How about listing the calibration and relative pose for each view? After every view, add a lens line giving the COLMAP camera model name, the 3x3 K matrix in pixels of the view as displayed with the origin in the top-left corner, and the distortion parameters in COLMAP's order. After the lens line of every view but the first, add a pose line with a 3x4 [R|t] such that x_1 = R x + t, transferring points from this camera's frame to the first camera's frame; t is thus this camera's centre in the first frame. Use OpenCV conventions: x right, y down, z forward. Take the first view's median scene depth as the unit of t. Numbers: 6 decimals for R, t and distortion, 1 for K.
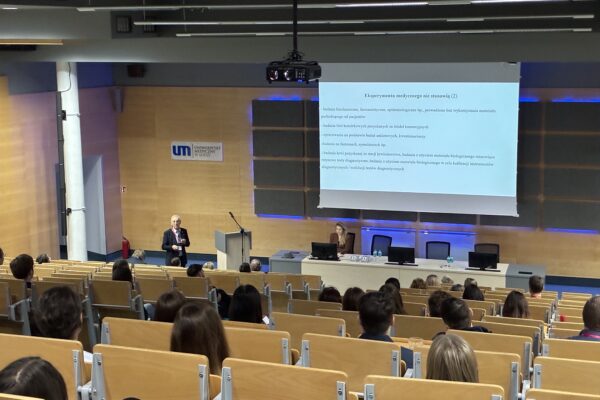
lens RADIAL K [[938.8, 0, 300.0], [0, 938.8, 200.0], [0, 0, 1]] dist [0.136500, -0.025106]
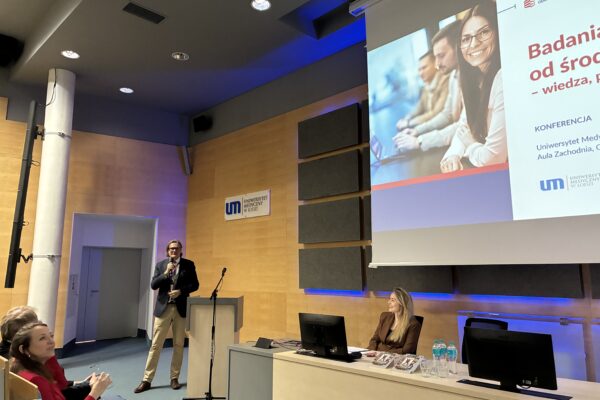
lens RADIAL K [[455.8, 0, 300.0], [0, 455.8, 200.0], [0, 0, 1]] dist [-0.004127, -0.003035]
pose [[0.885747, -0.061120, -0.460127, 0.106287], [-0.090619, 0.949449, -0.300559, 0.054022], [0.455237, 0.307915, 0.835432, 0.732312]]
